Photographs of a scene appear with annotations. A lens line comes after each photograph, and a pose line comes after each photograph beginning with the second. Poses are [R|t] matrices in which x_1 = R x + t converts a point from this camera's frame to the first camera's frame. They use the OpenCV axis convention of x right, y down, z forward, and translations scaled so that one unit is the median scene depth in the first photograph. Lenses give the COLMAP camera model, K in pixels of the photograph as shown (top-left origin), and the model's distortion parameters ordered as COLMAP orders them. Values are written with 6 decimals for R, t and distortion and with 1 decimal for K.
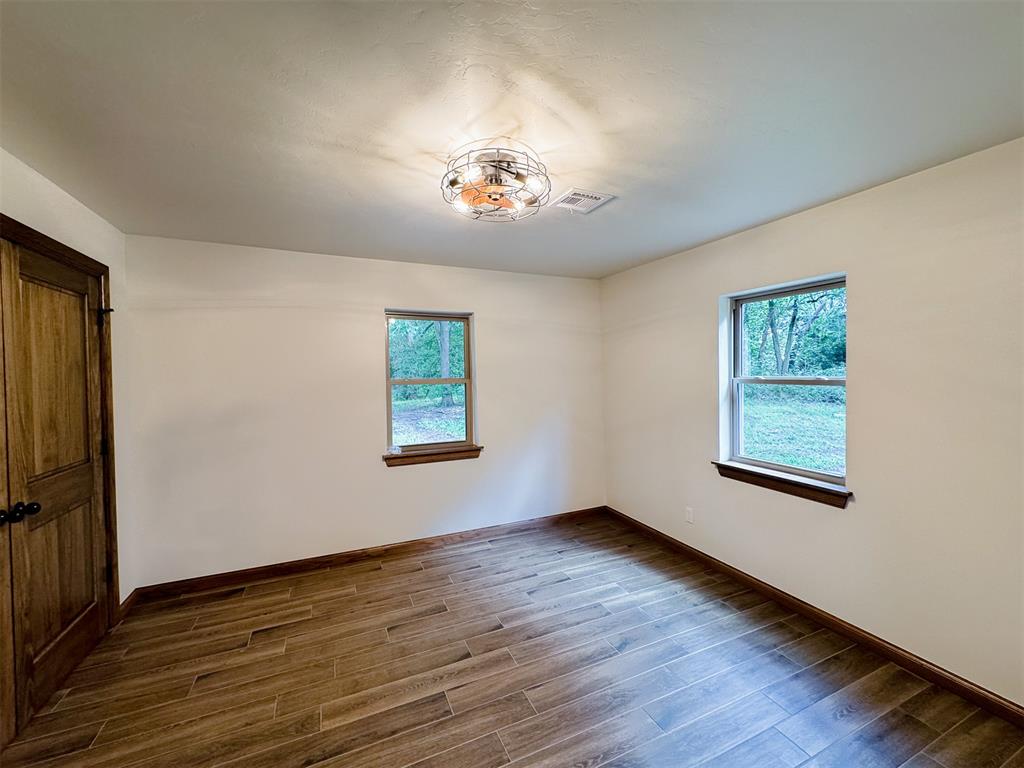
lens RADIAL K [[410.8, 0, 511.4], [0, 410.8, 382.6], [0, 0, 1]] dist [-0.003589, 0.001201]
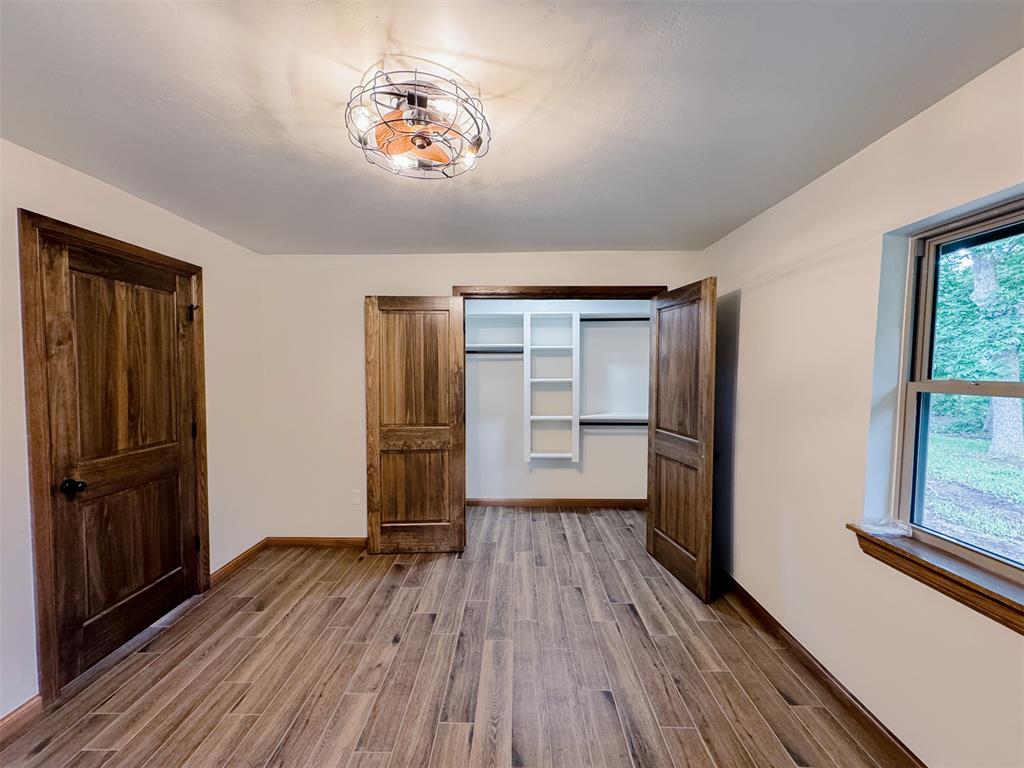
lens RADIAL K [[410.8, 0, 508.7], [0, 410.8, 382.8], [0, 0, 1]] dist [-0.003589, 0.001201]
pose [[-0.427728, 0.044494, -0.902812, 0.469061], [-0.013425, 0.998365, 0.055563, -0.034909], [0.903808, 0.035886, -0.426432, 1.148215]]
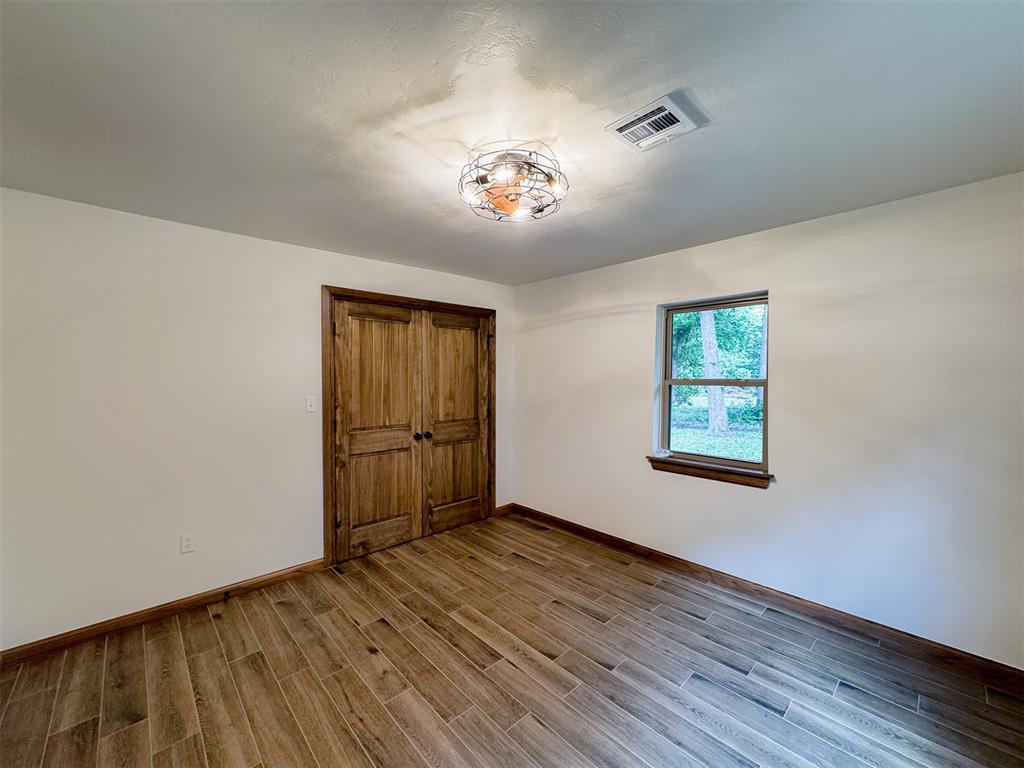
lens RADIAL K [[410.8, 0, 510.9], [0, 410.8, 382.1], [0, 0, 1]] dist [-0.003589, 0.001201]
pose [[0.322601, 0.028560, -0.946104, 0.707572], [-0.024261, 0.999466, 0.021898, -0.018007], [0.946224, 0.015889, 0.323121, 0.518365]]
